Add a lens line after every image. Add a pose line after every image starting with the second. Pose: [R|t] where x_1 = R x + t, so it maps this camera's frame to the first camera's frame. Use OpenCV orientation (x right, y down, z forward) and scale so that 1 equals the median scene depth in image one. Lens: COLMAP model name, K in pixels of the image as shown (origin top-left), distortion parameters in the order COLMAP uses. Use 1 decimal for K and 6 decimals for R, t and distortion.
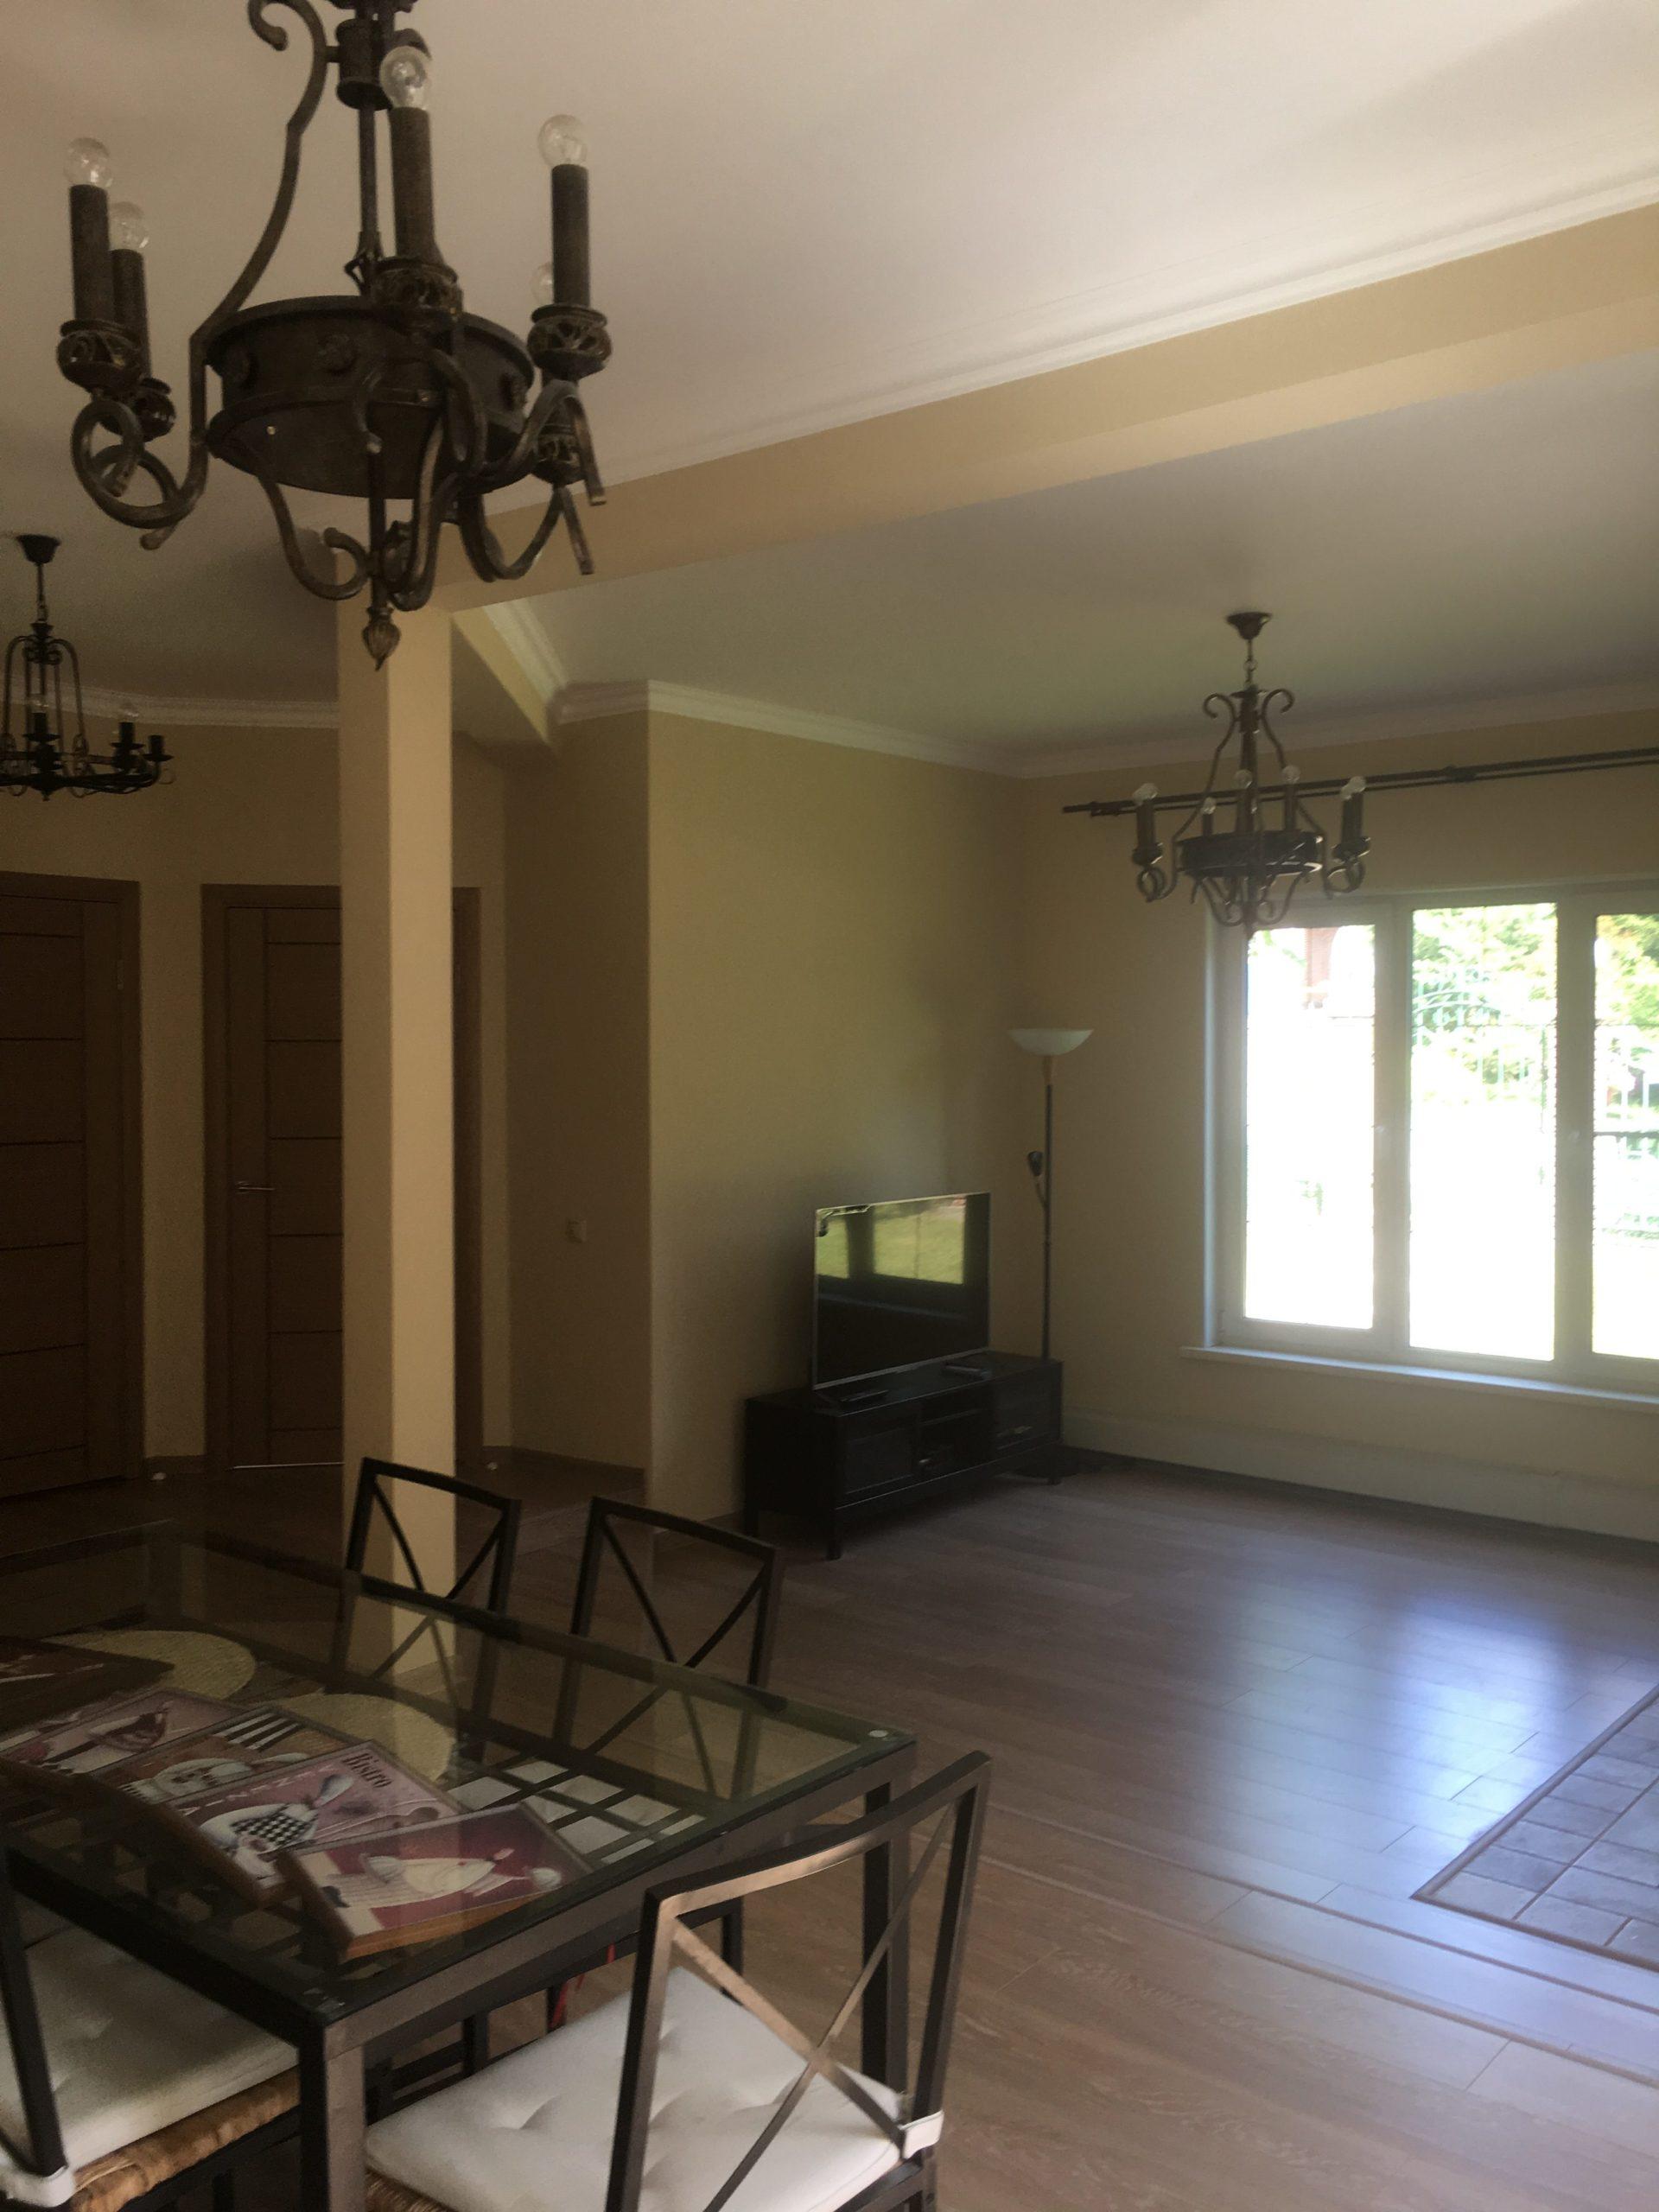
lens RADIAL K [[1881.7, 0, 837.6], [0, 1881.7, 1107.1], [0, 0, 1]] dist [0.063312, -0.095637]
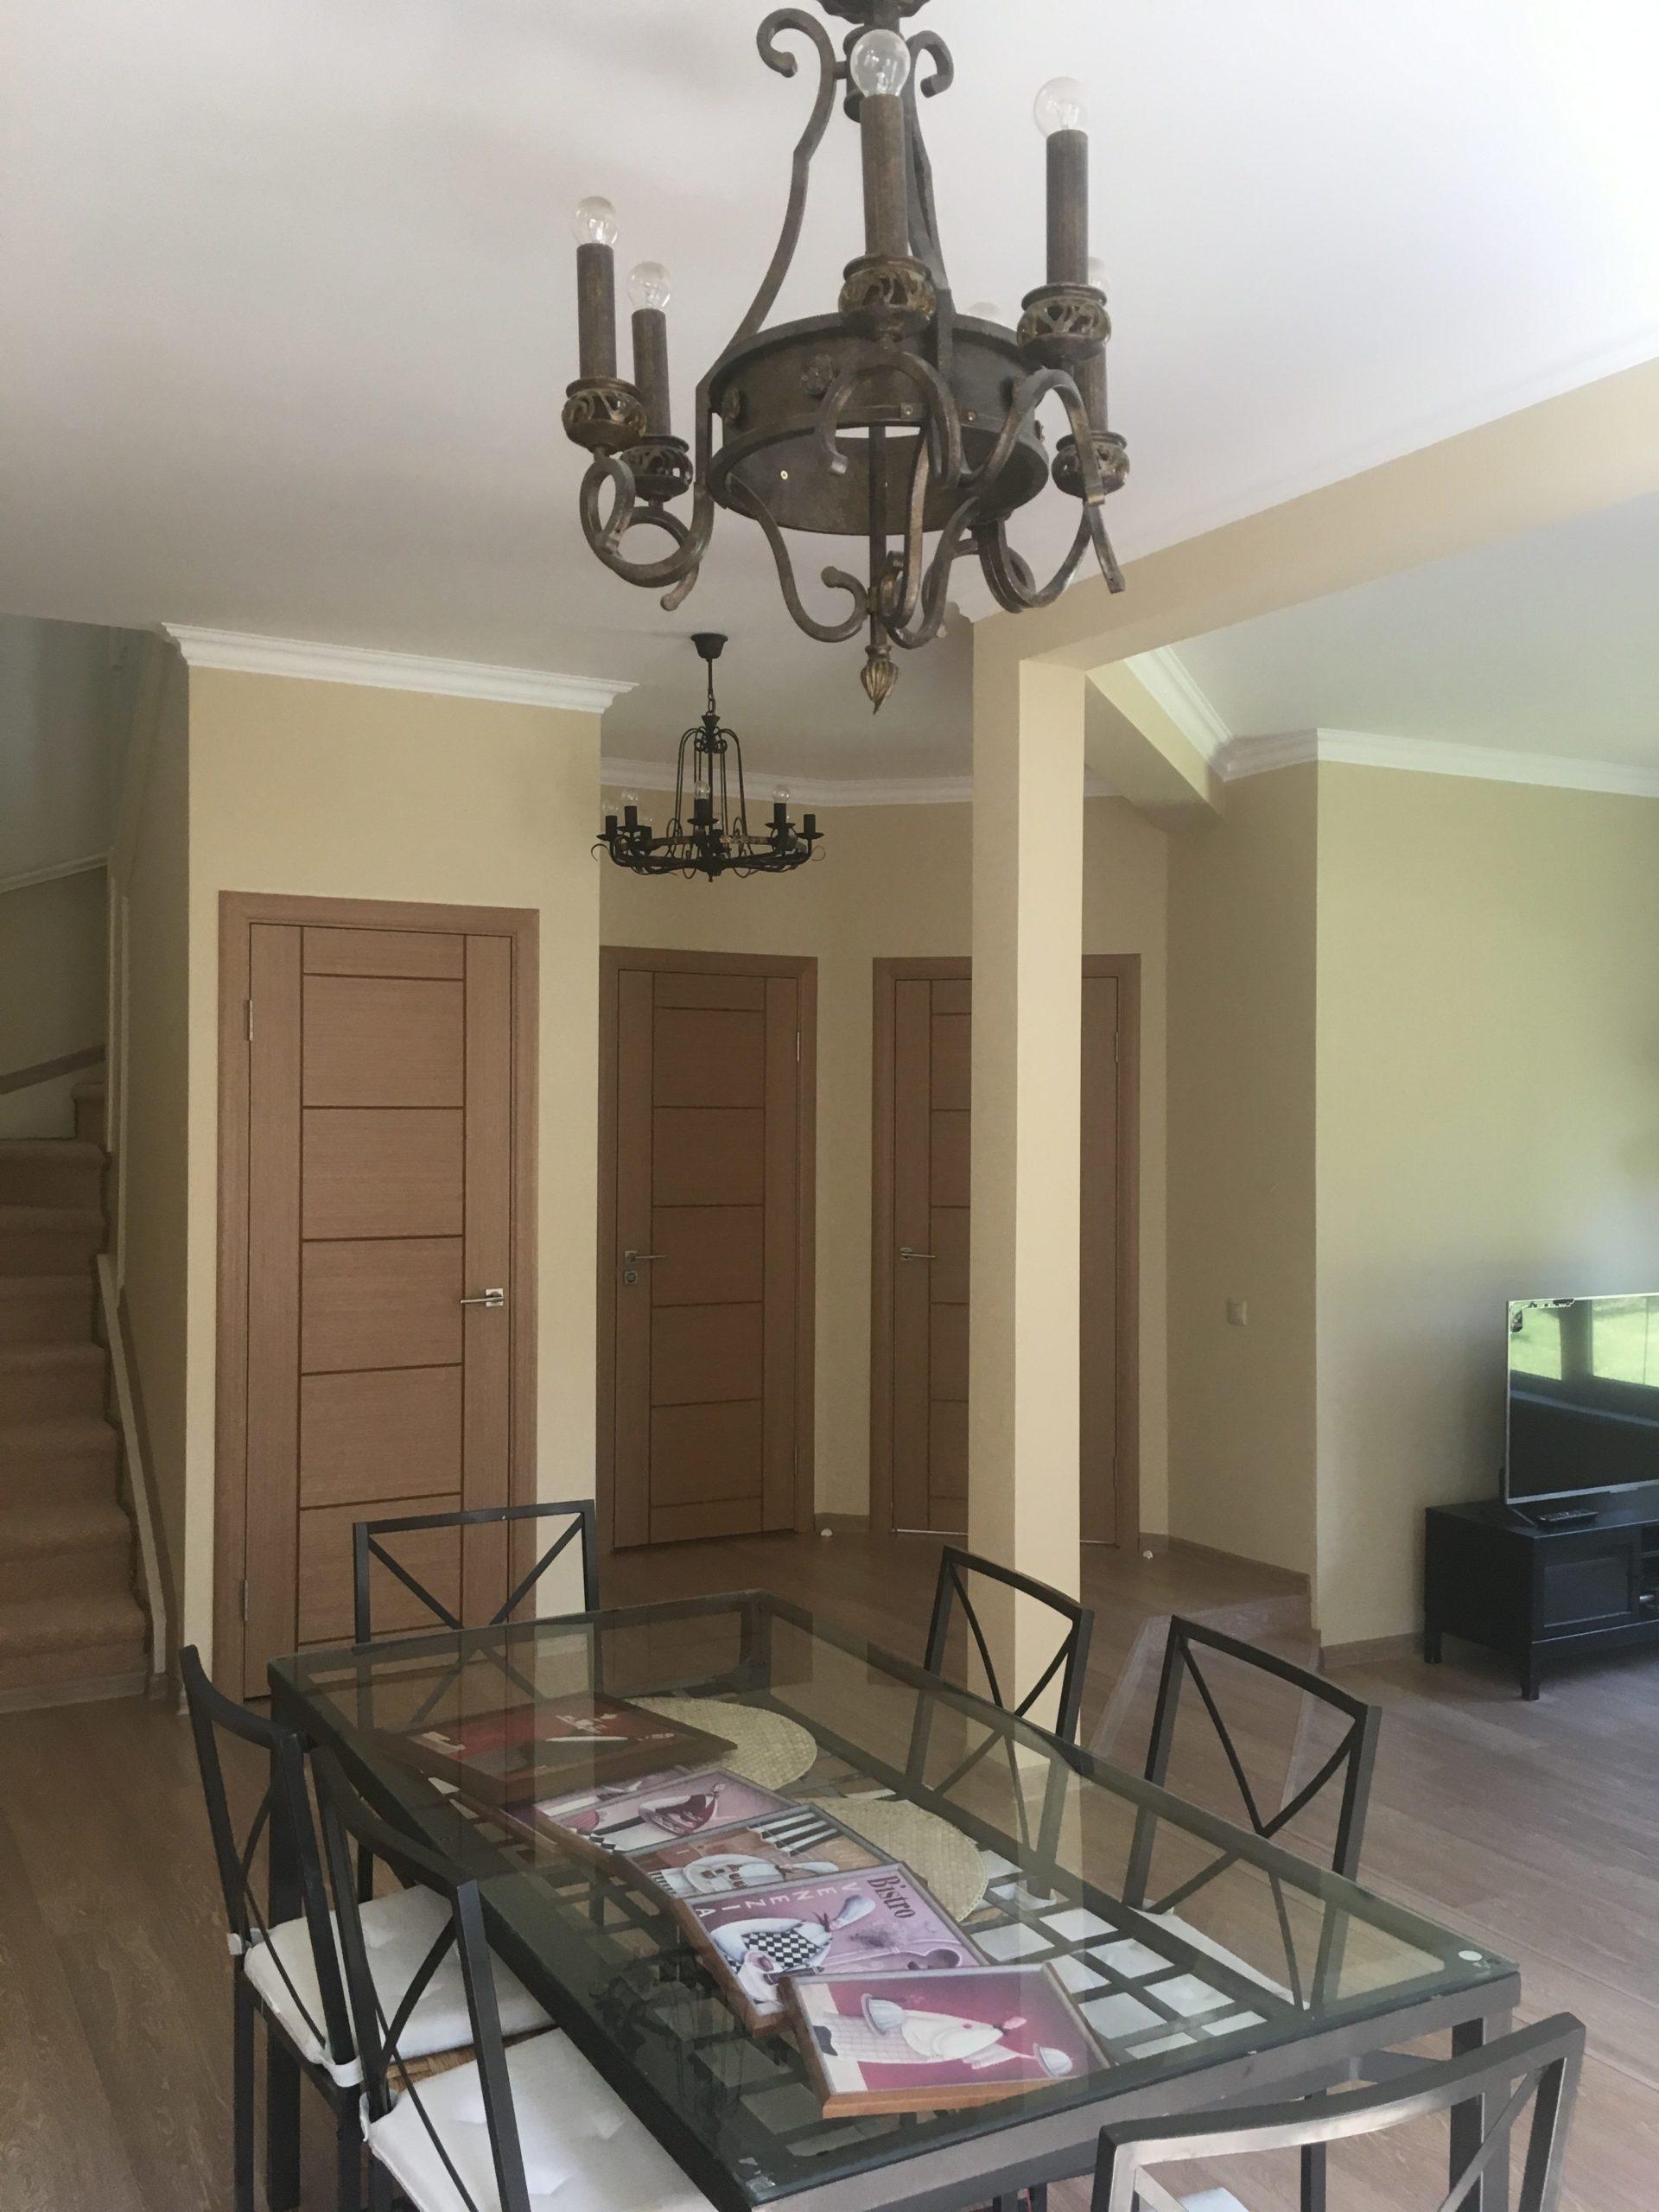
lens RADIAL K [[1881.7, 0, 829.2], [0, 1881.7, 1098.5], [0, 0, 1]] dist [0.063312, -0.095637]
pose [[0.927552, 0.002892, -0.373682, 0.067548], [-0.018596, 0.999088, -0.038426, -0.003519], [0.373230, 0.042592, 0.926760, 0.110649]]
